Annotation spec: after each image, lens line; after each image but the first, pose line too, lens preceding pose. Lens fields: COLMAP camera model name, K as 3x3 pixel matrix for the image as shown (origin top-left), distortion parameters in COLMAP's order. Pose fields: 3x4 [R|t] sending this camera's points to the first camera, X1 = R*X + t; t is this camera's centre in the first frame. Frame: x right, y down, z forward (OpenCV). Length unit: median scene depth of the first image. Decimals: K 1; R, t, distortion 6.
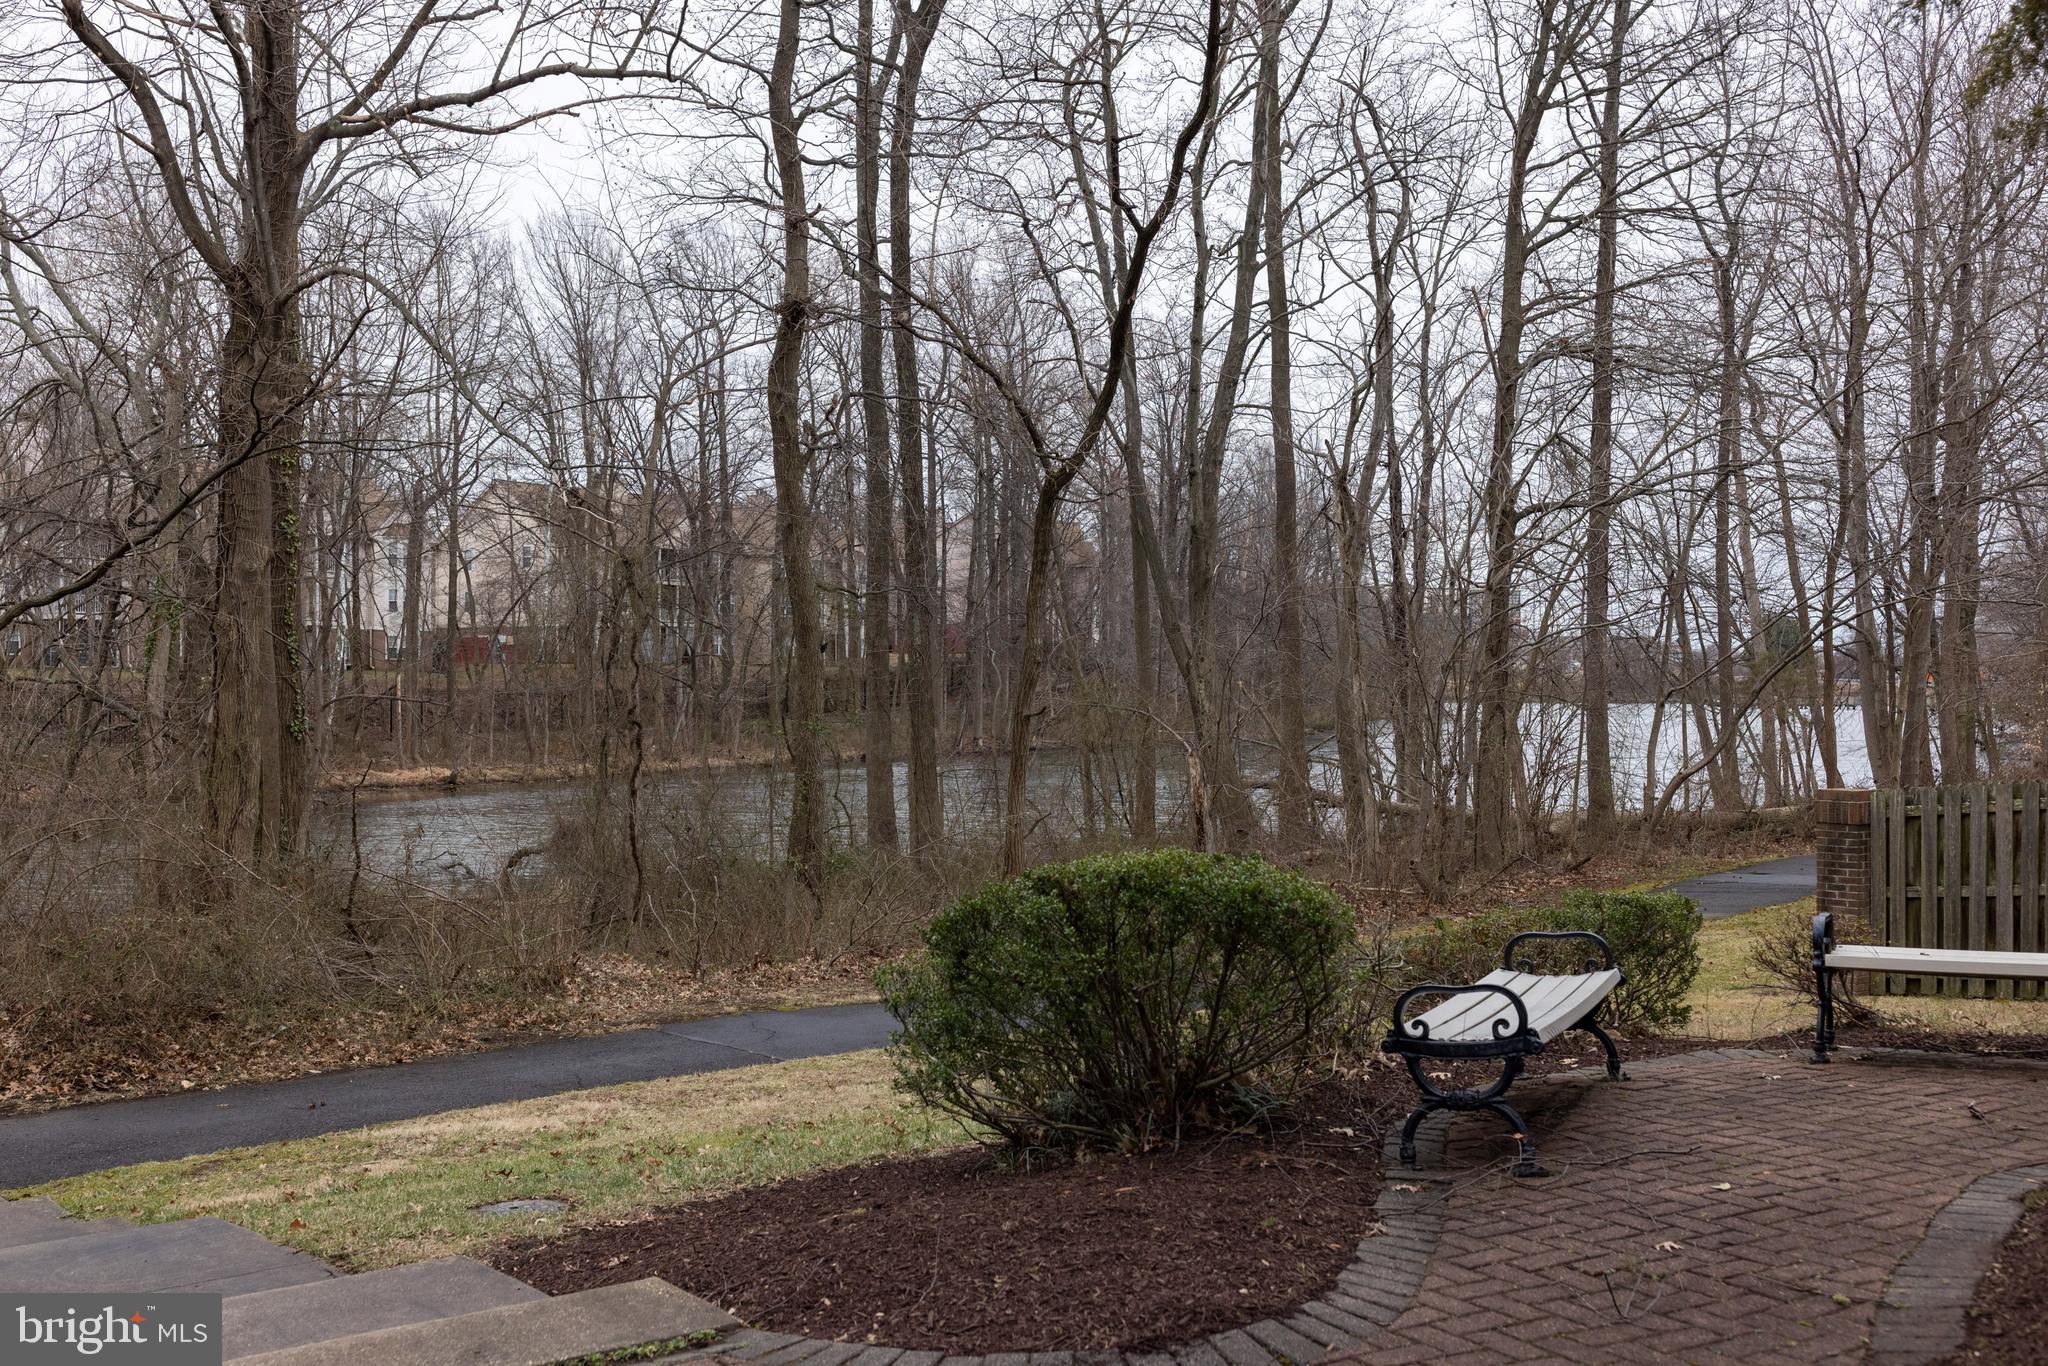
lens RADIAL K [[1940.7, 0, 1024.0], [0, 1940.7, 683.0], [0, 0, 1]] dist [0.001501, -0.008230]
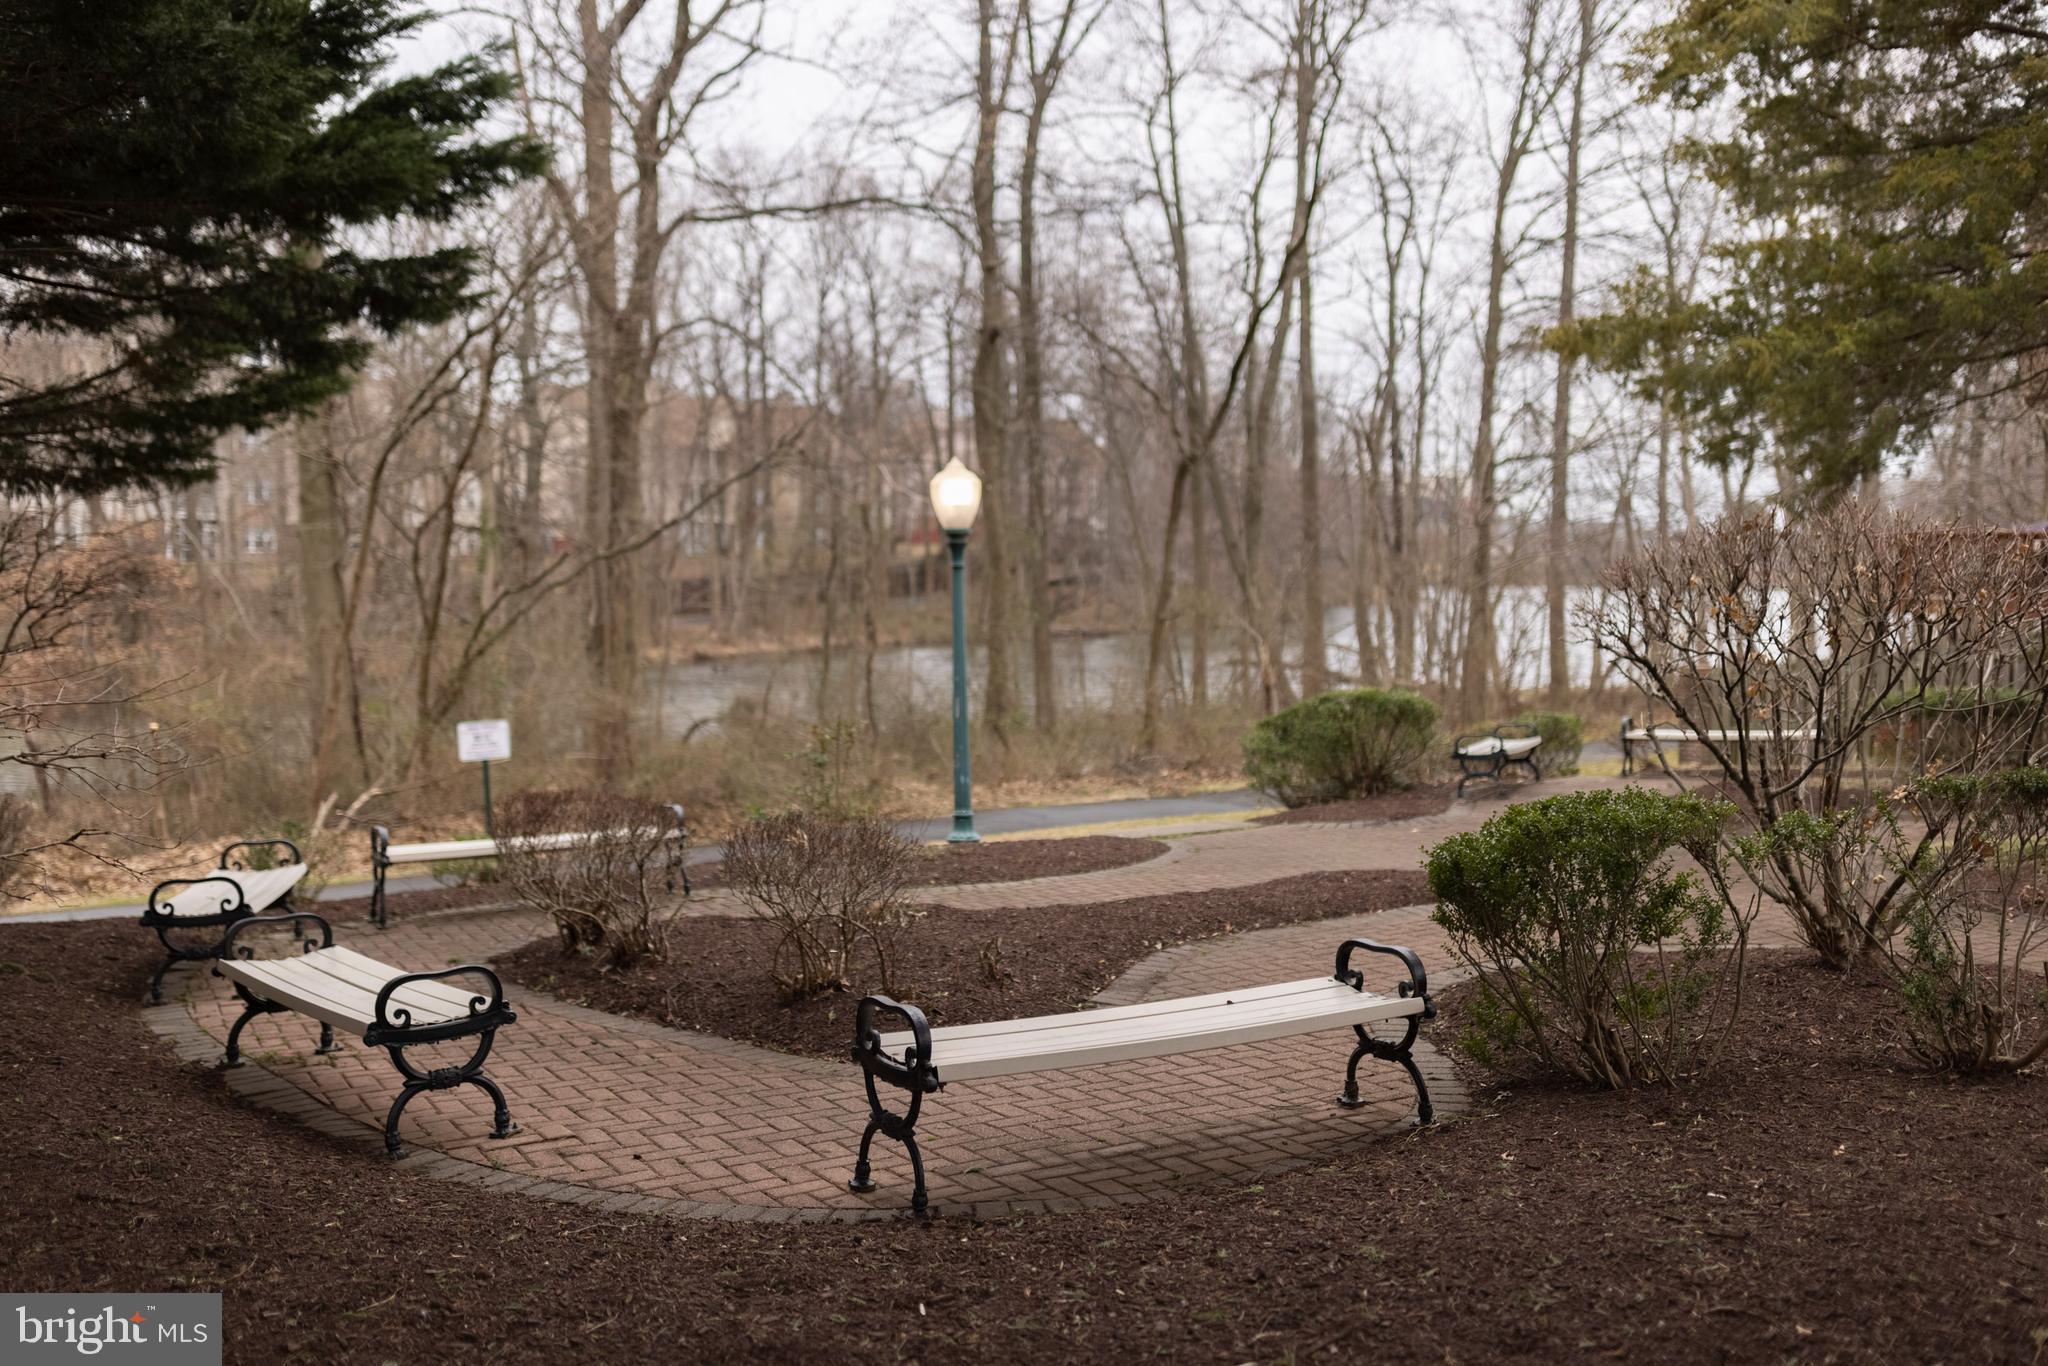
lens RADIAL K [[1940.7, 0, 1024.0], [0, 1940.7, 683.0], [0, 0, 1]] dist [0.001501, -0.008230]
pose [[0.999911, -0.002452, 0.013128, -0.089111], [0.001661, 0.998200, 0.059949, -0.016417], [-0.013251, -0.059922, 0.998115, -0.338452]]
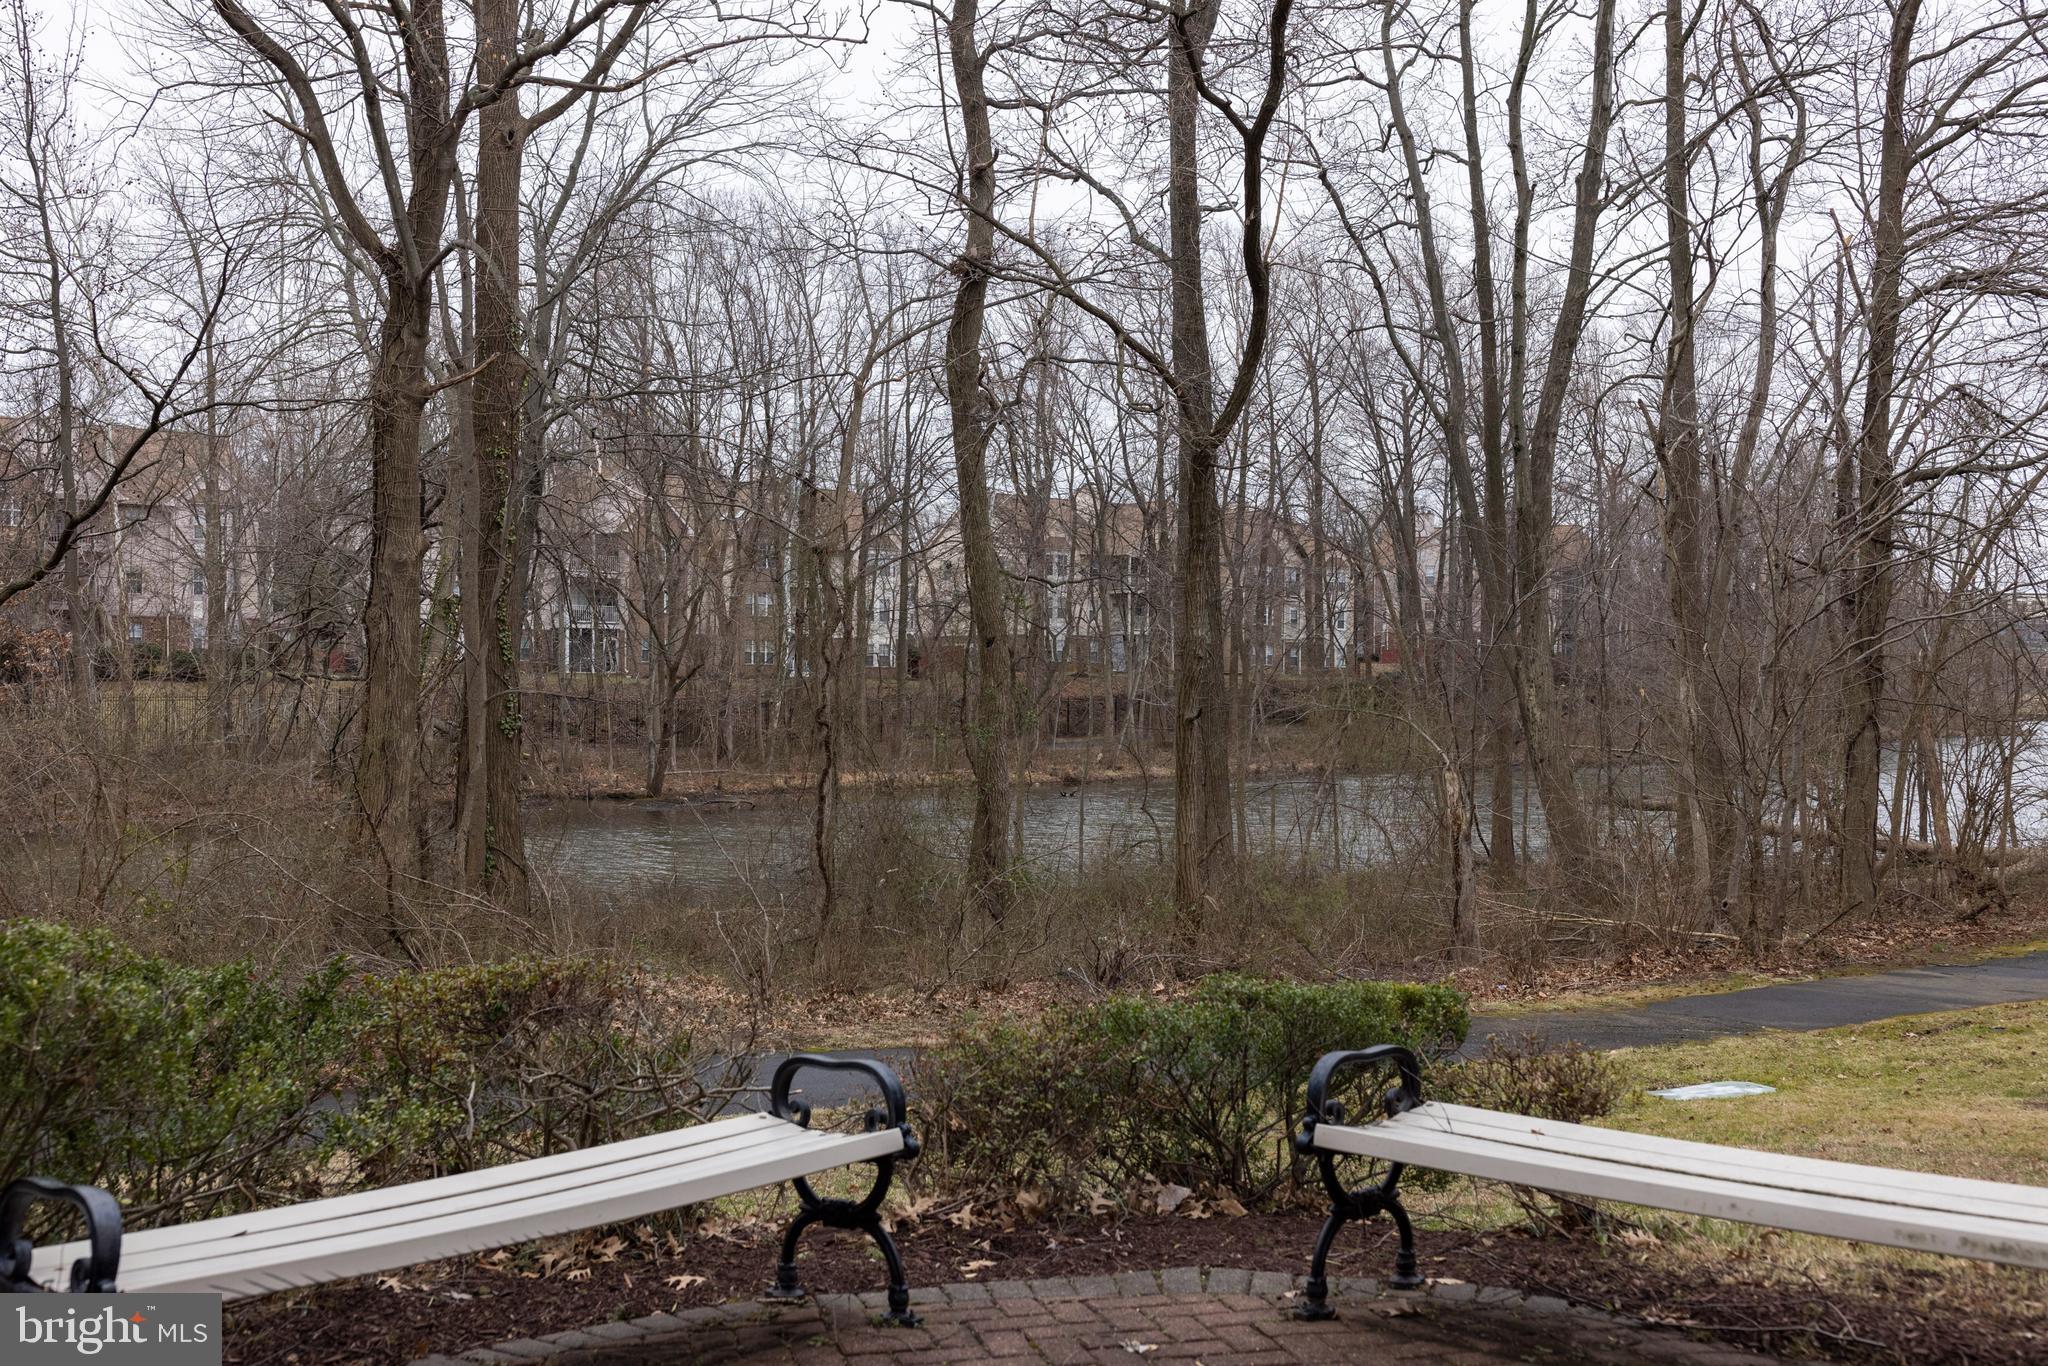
lens RADIAL K [[1940.7, 0, 1024.0], [0, 1940.7, 683.0], [0, 0, 1]] dist [0.001501, -0.008230]
pose [[0.963226, 0.005347, -0.268640, 0.118606], [-0.007010, 0.999962, -0.005231, 0.004341], [0.268602, 0.006922, 0.963226, 0.108979]]
